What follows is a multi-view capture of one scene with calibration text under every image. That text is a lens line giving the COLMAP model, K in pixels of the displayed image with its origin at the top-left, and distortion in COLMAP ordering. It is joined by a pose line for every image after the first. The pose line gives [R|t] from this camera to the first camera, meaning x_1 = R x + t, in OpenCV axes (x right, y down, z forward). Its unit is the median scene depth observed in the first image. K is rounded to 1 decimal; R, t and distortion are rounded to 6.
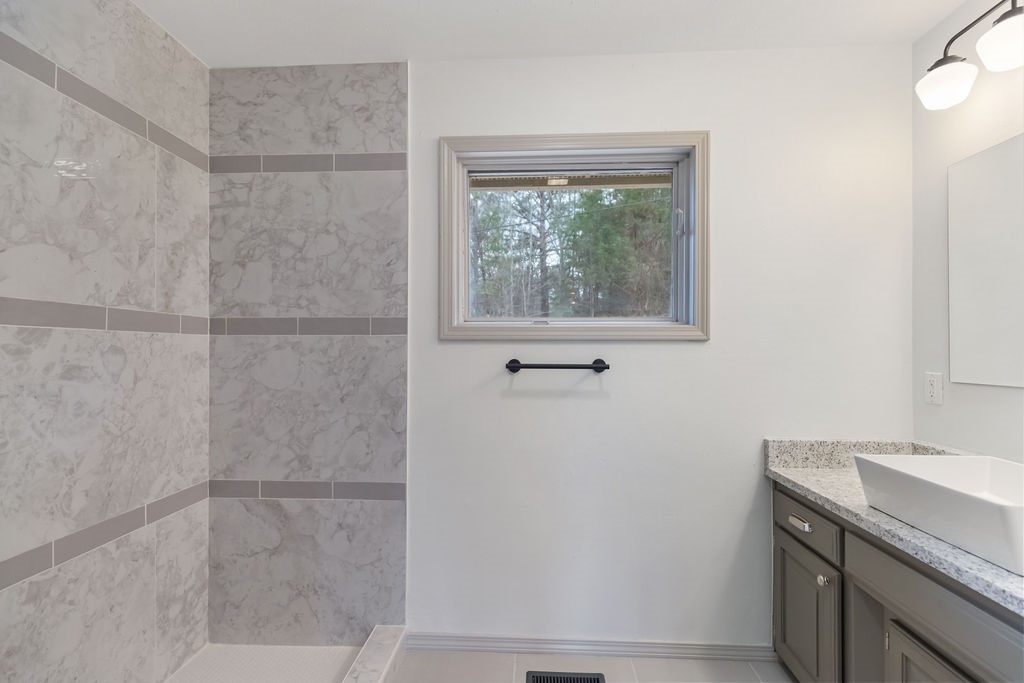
lens RADIAL K [[466.6, 0, 510.3], [0, 466.6, 345.9], [0, 0, 1]] dist [0.007972, -0.000381]
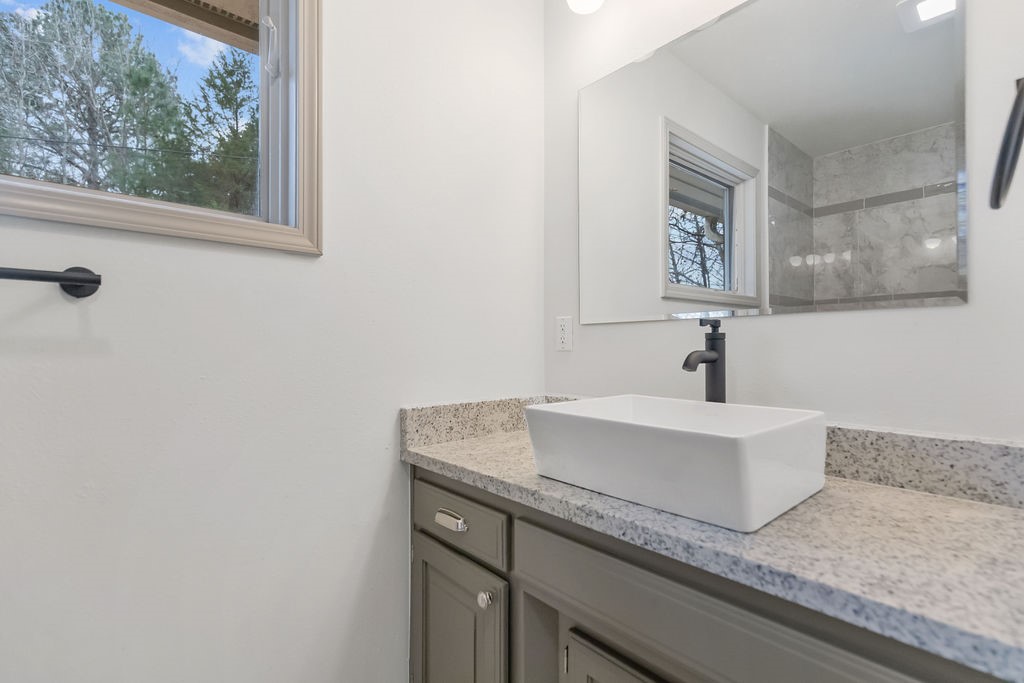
lens RADIAL K [[466.6, 0, 510.3], [0, 466.6, 345.9], [0, 0, 1]] dist [0.007972, -0.000381]
pose [[0.710643, 0.004479, 0.703539, 0.220462], [-0.001675, 0.999988, -0.004675, 0.140165], [-0.703551, 0.002144, 0.710641, 0.505051]]
